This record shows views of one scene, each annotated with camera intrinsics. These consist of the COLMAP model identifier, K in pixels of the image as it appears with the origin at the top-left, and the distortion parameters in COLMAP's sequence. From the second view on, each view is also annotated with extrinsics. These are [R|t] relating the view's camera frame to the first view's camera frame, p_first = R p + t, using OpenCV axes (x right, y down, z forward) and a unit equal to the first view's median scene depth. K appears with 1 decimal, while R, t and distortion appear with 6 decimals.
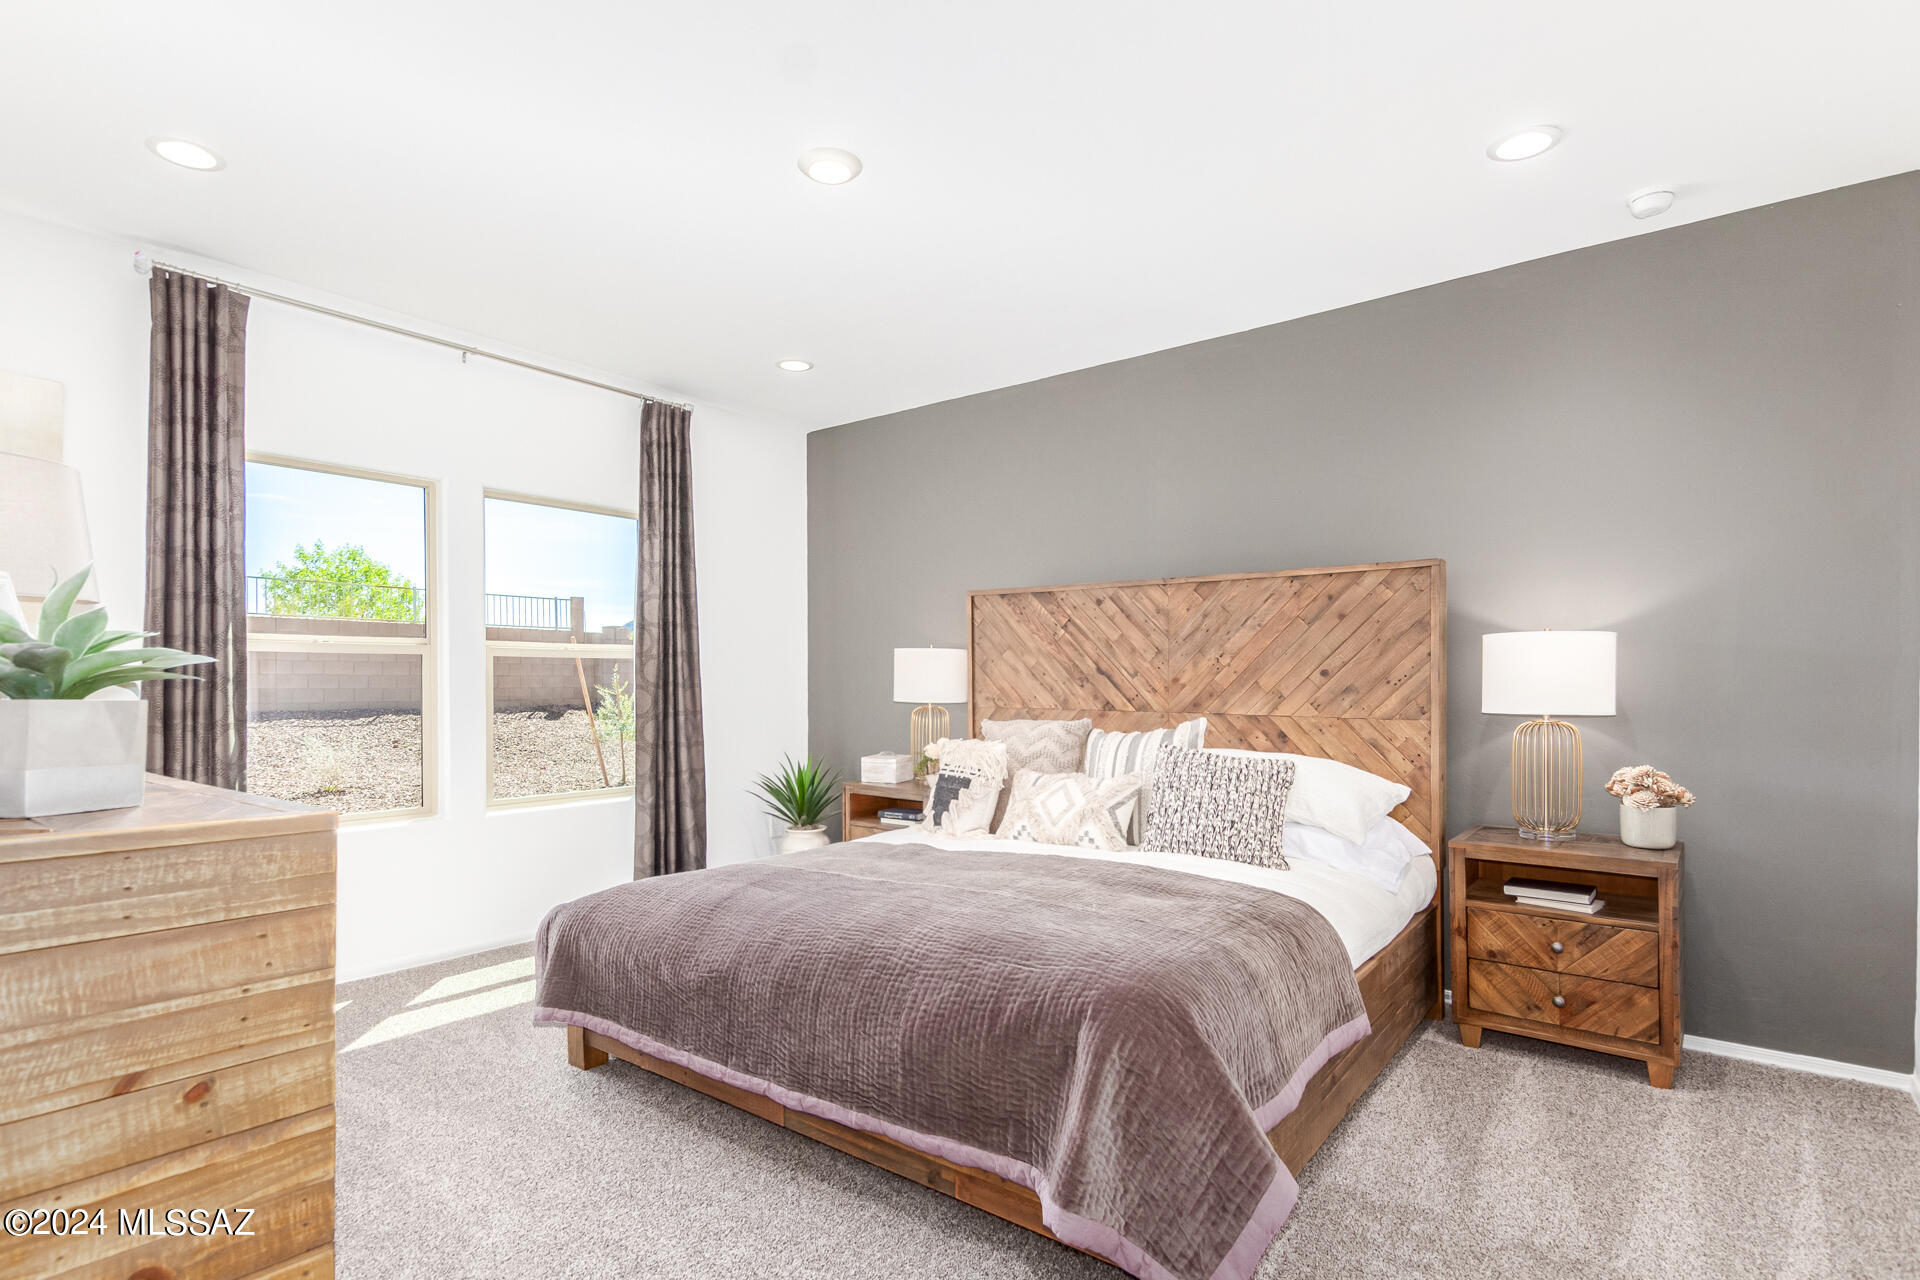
lens RADIAL K [[938.4, 0, 965.6], [0, 938.4, 693.3], [0, 0, 1]] dist [0.015715, -0.002709]
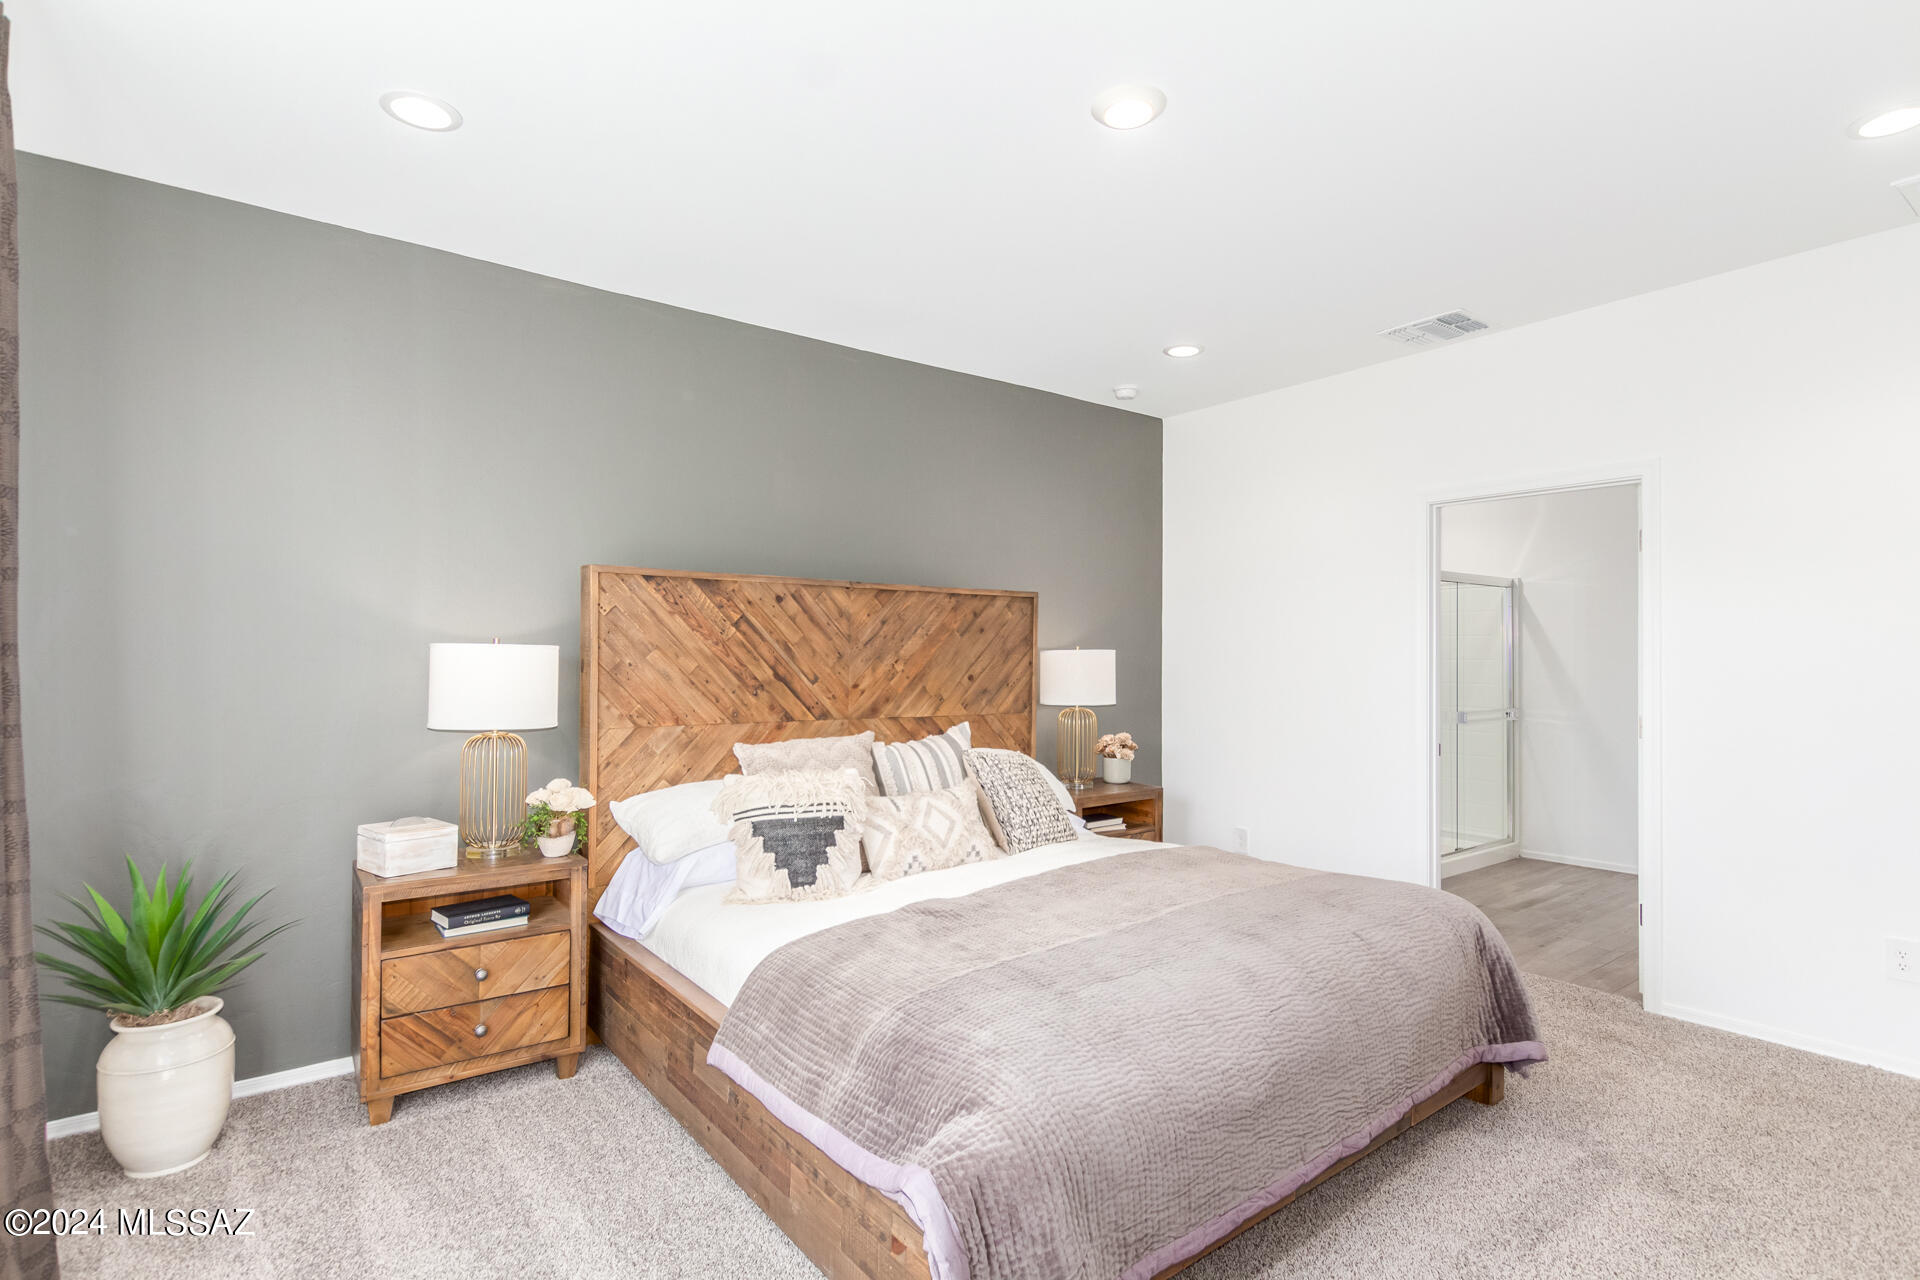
lens RADIAL K [[938.4, 0, 1003.1], [0, 938.4, 653.0], [0, 0, 1]] dist [0.015715, -0.002709]
pose [[0.262118, 0.004232, 0.965027, -0.684567], [0.008868, 0.999938, -0.006793, -0.040595], [-0.964995, 0.010338, 0.262064, 0.596560]]
